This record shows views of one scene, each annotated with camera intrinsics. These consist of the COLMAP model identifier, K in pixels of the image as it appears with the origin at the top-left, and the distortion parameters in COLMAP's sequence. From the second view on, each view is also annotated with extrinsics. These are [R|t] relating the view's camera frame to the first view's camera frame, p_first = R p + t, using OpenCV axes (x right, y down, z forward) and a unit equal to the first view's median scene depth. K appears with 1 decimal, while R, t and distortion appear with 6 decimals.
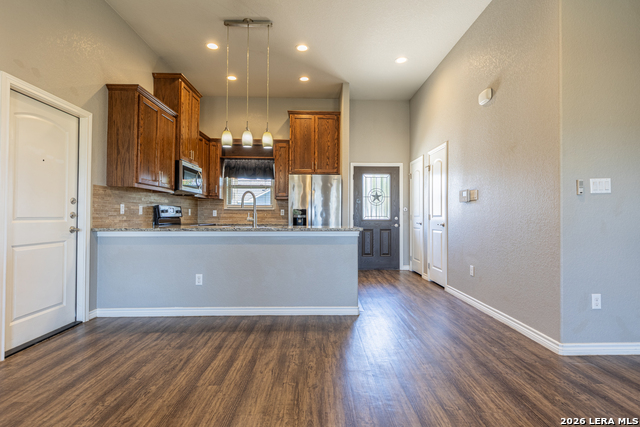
lens RADIAL K [[315.2, 0, 323.5], [0, 315.2, 210.5], [0, 0, 1]] dist [0.001128, 0.001120]
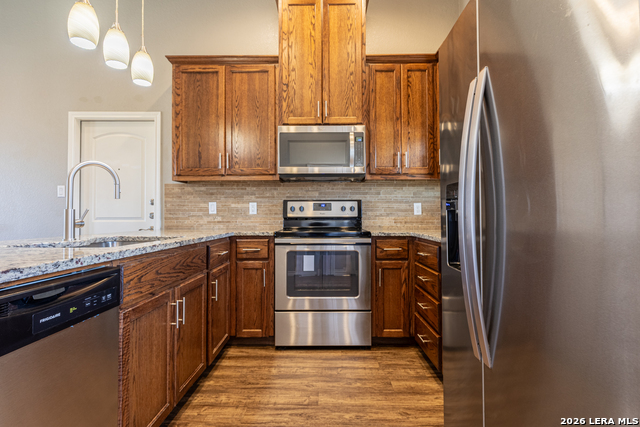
lens RADIAL K [[330.9, 0, 324.5], [0, 330.9, 212.4], [0, 0, 1]] dist [-0.002739, -0.001786]
pose [[-0.040328, -0.014047, -0.999088, 0.191270], [0.018834, 0.999713, -0.014816, 0.021326], [0.999009, -0.019415, -0.040052, 1.105285]]
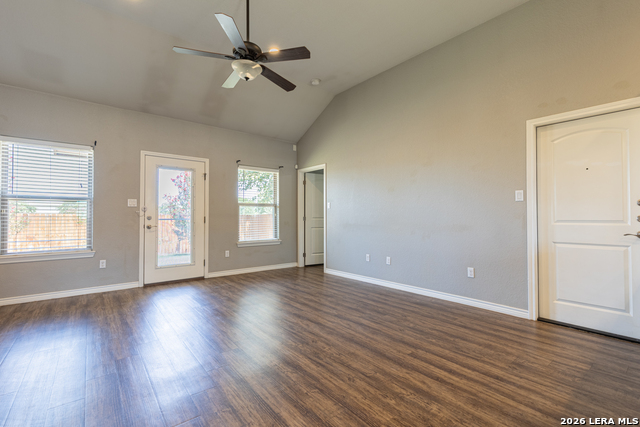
lens RADIAL K [[285.6, 0, 321.5], [0, 285.6, 212.6], [0, 0, 1]] dist [0.001299, 0.000578]
pose [[-0.788220, -0.015767, -0.615191, 0.279695], [0.008114, 0.999319, -0.036009, 0.013779], [0.615340, -0.033374, -0.787555, 0.738394]]
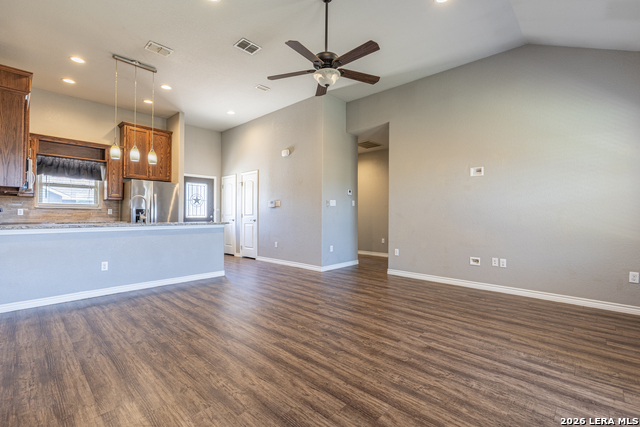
lens RADIAL K [[285.6, 0, 320.6], [0, 285.6, 211.0], [0, 0, 1]] dist [0.001299, 0.000578]
pose [[0.703349, 0.009775, 0.710777, -0.445611], [-0.012819, 0.999917, -0.001066, -0.005708], [-0.710729, -0.008362, 0.703416, -0.293759]]
